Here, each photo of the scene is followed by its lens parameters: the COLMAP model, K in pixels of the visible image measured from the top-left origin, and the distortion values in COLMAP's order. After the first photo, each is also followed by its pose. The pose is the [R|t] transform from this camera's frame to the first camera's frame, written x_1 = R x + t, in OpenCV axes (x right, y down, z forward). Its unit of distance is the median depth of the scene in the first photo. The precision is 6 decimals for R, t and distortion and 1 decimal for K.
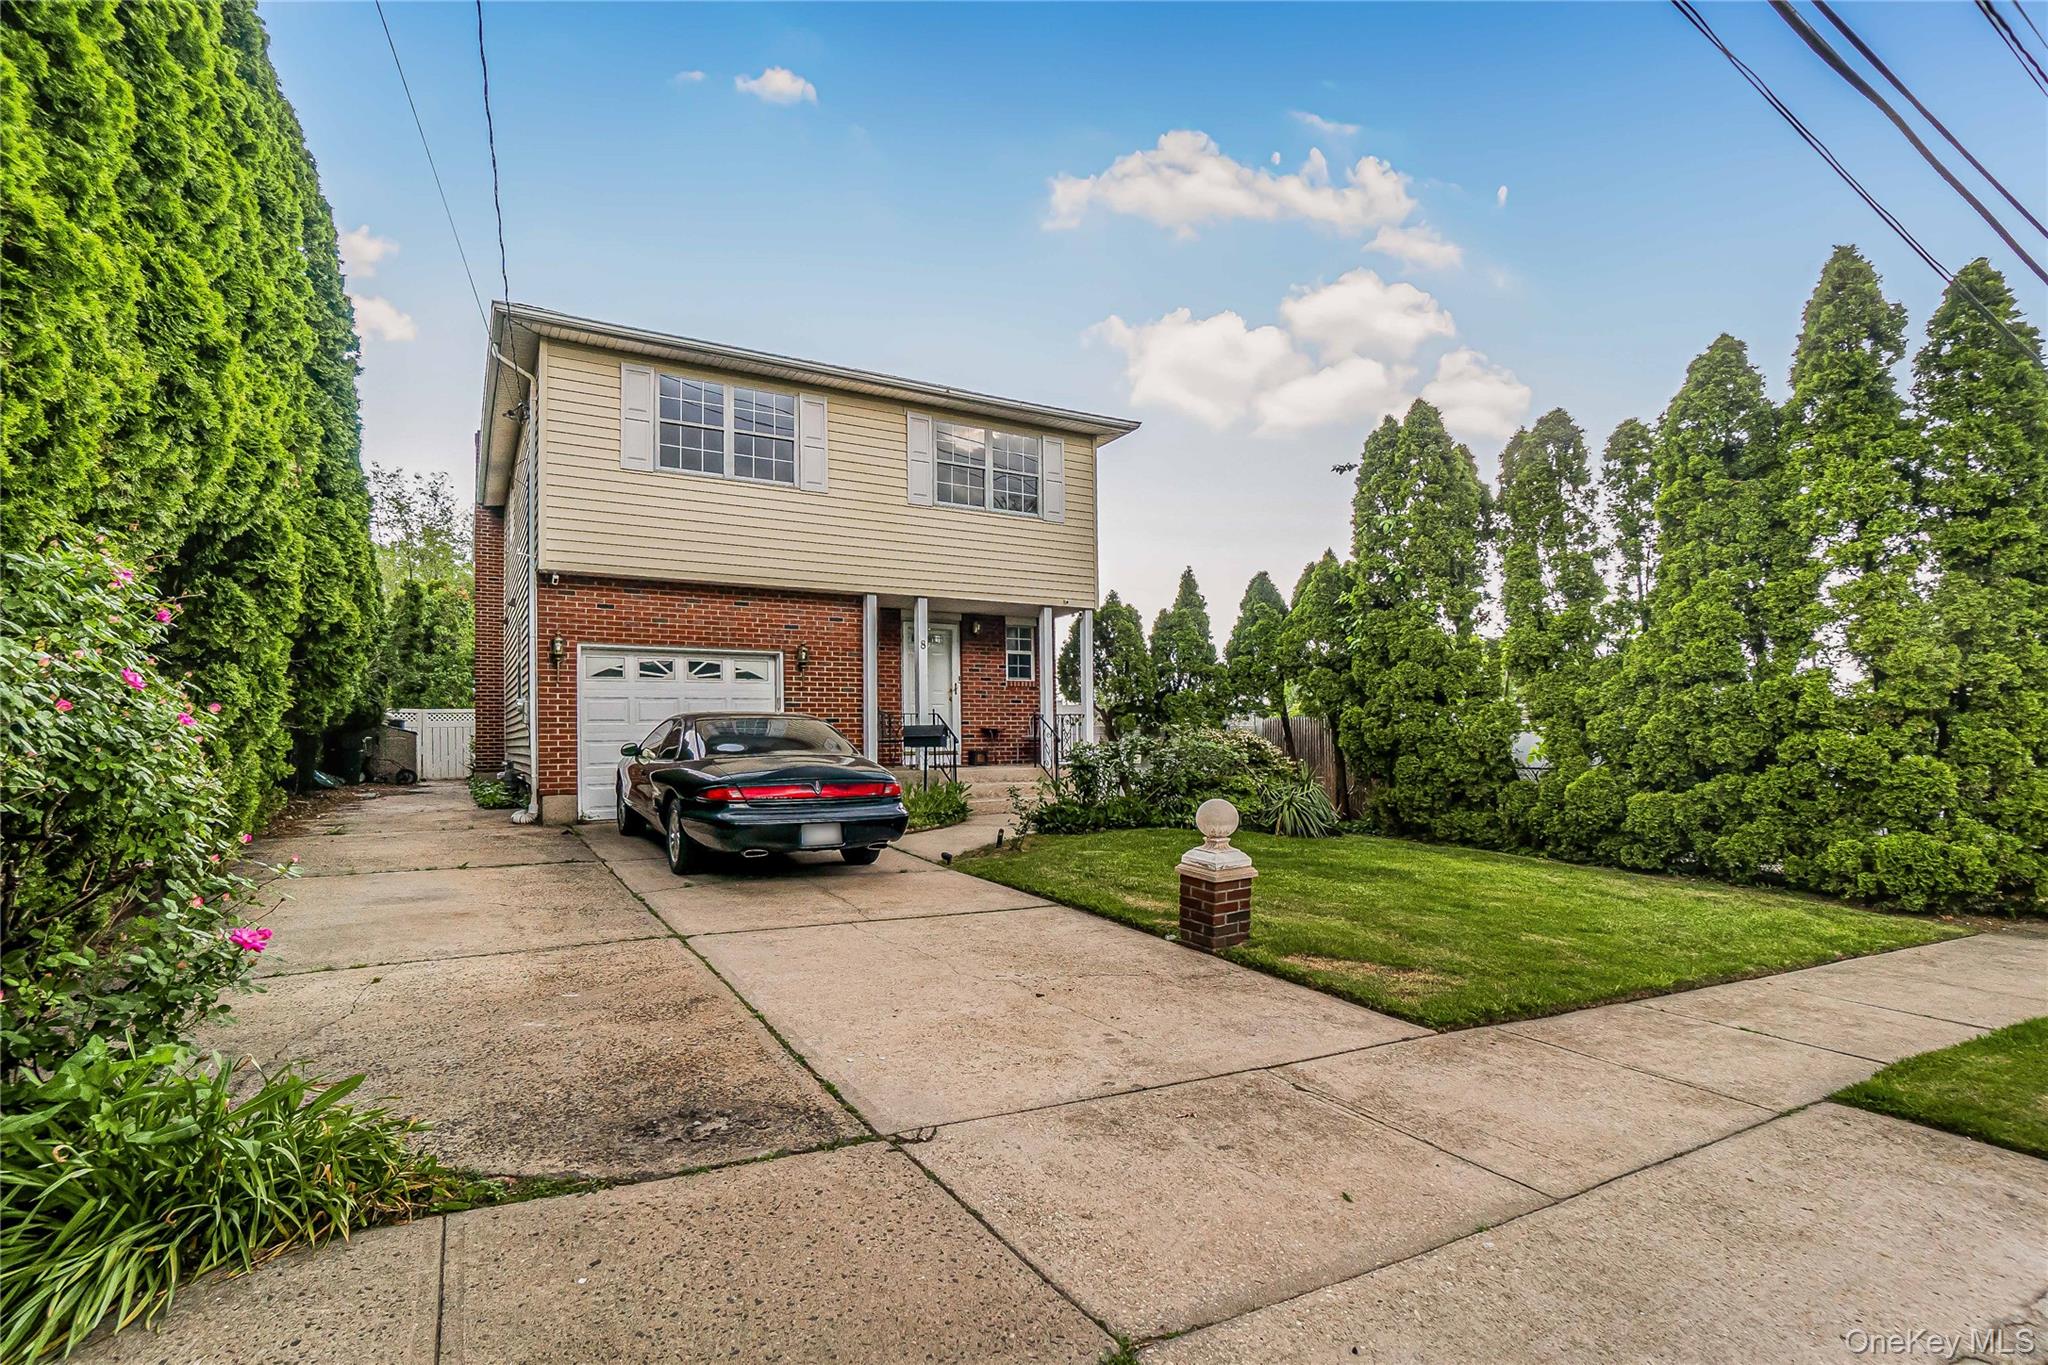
lens RADIAL K [[944.0, 0, 1025.6], [0, 944.0, 735.5], [0, 0, 1]] dist [-0.044801, 0.000211]
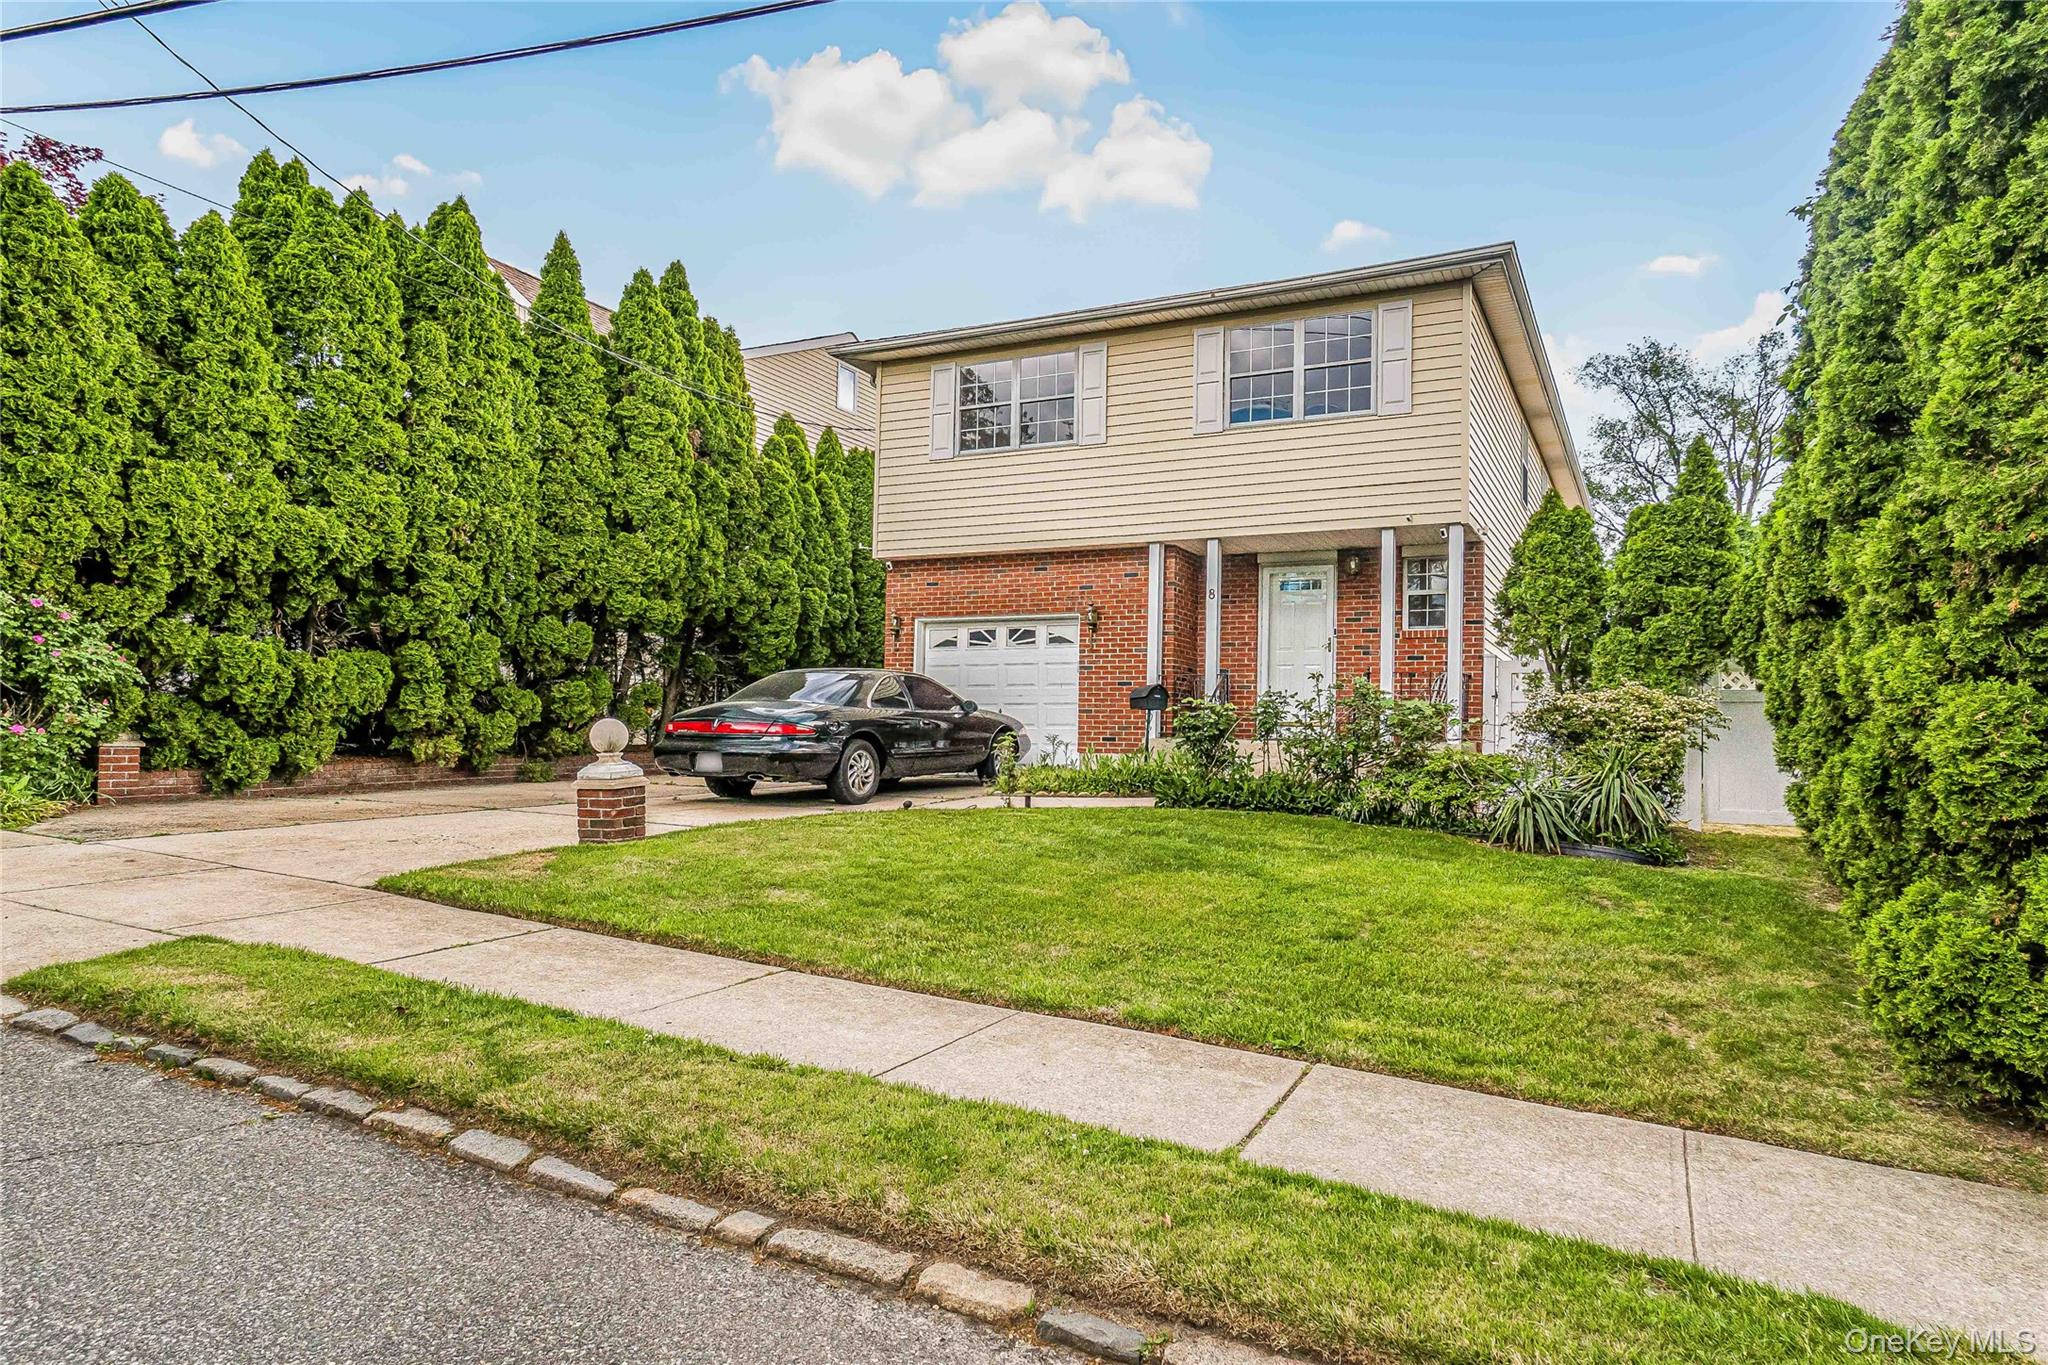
lens RADIAL K [[1159.3, 0, 1035.1], [0, 1159.3, 697.1], [0, 0, 1]] dist [-0.017353, -0.000404]
pose [[0.578461, -0.012499, -0.815614, 0.700876], [-0.014905, 0.999554, -0.025890, 0.029541], [0.815573, 0.027133, 0.578017, 0.276665]]
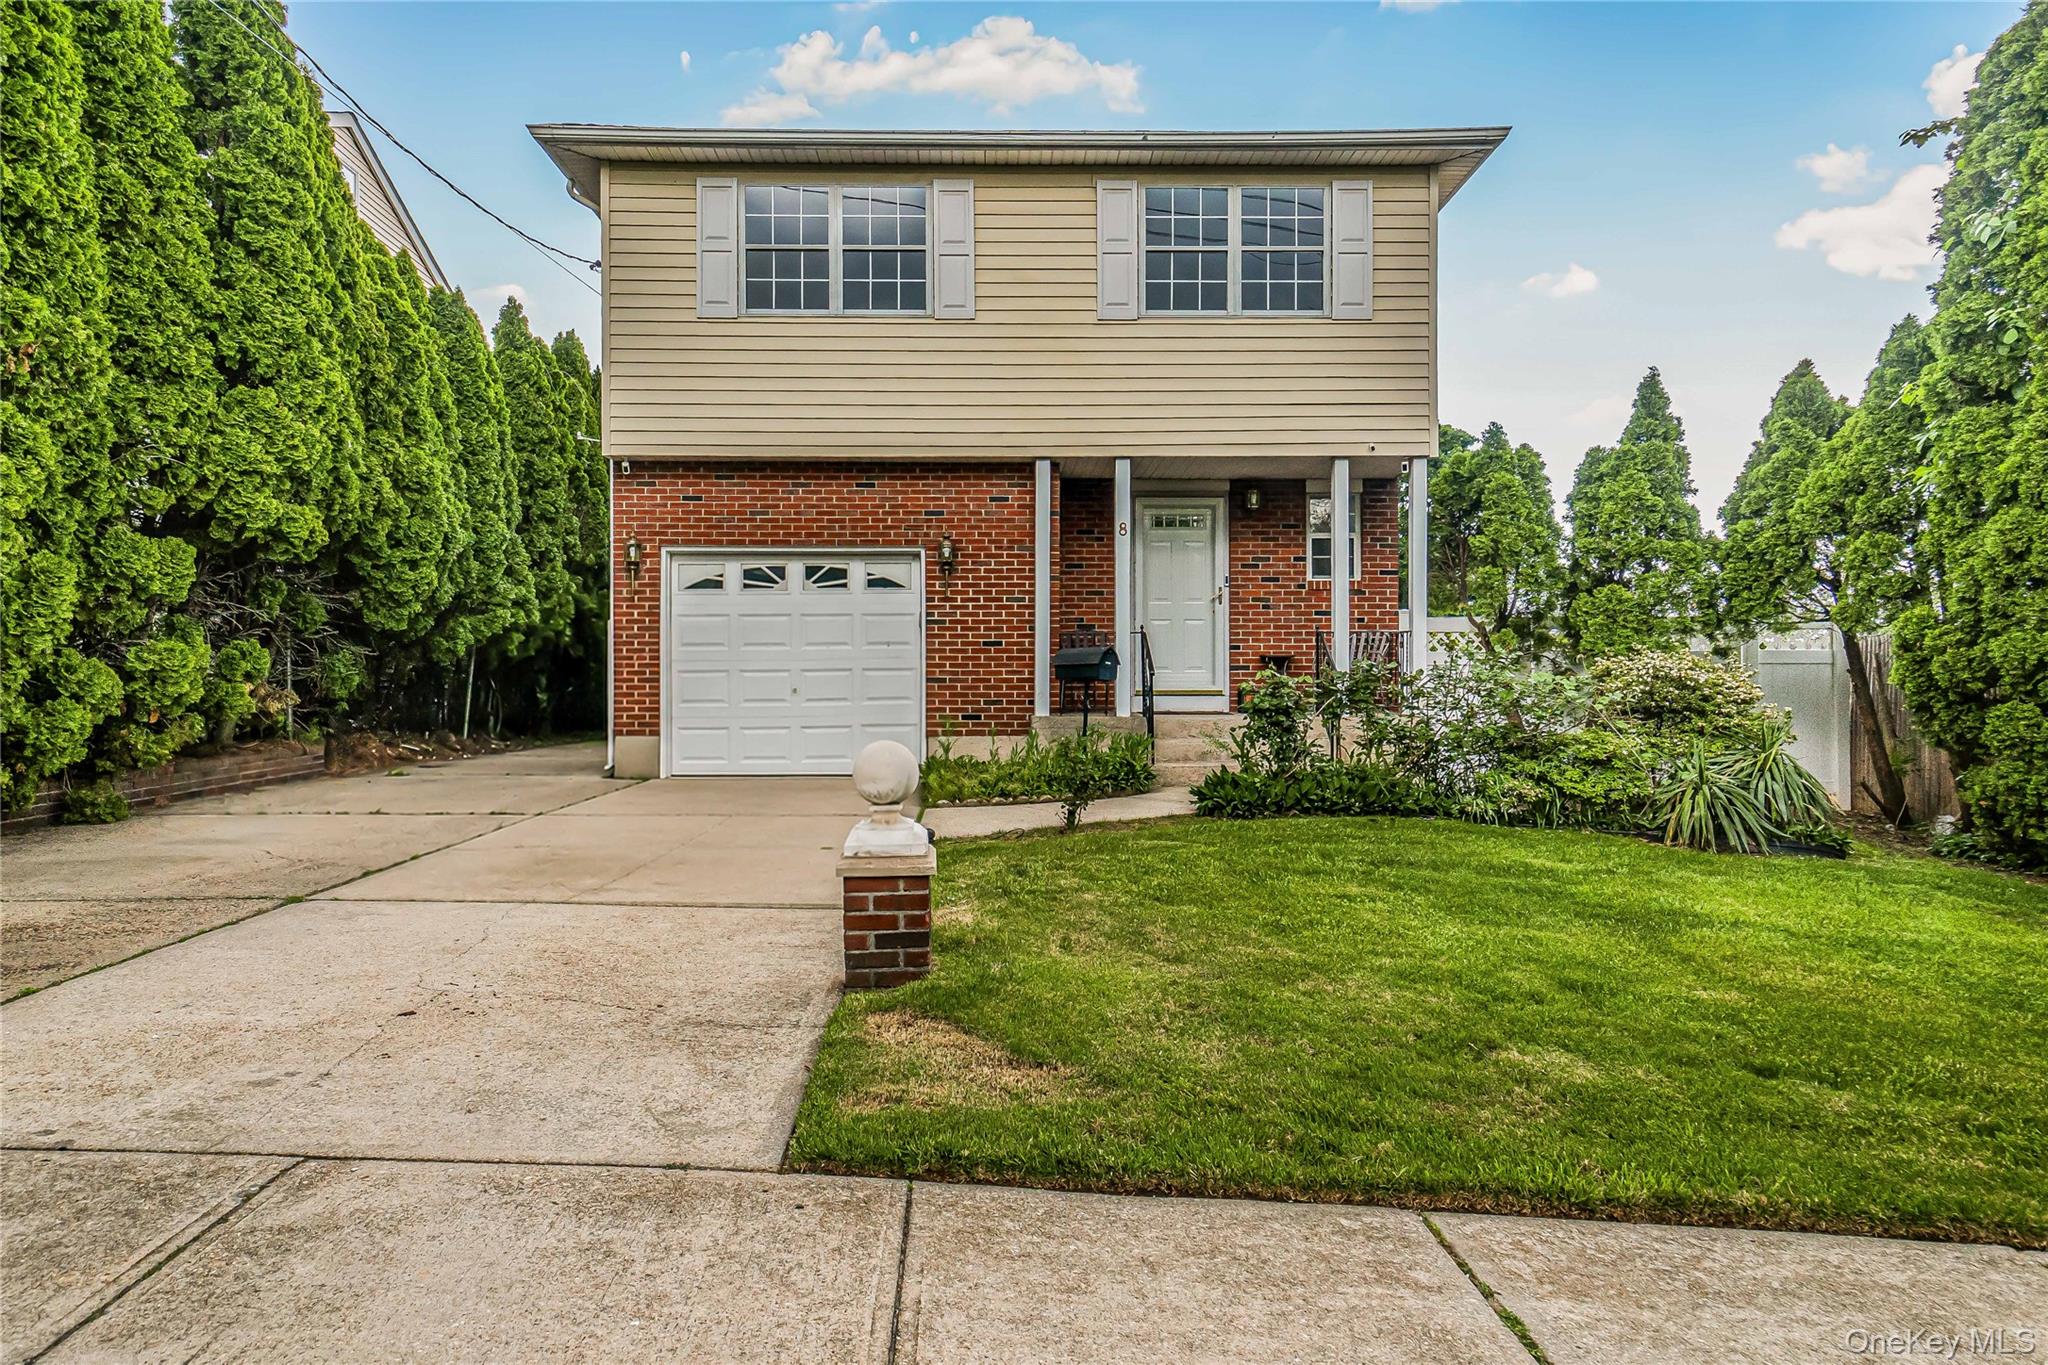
lens RADIAL K [[1365.1, 0, 1024.0], [0, 1365.1, 682.5], [0, 0, 1]] dist [0.003811, 0.038395]
pose [[0.874611, 0.002432, -0.484819, 0.318534], [-0.002746, 0.999996, 0.000062, 0.013415], [0.484817, 0.001277, 0.874615, 0.129217]]
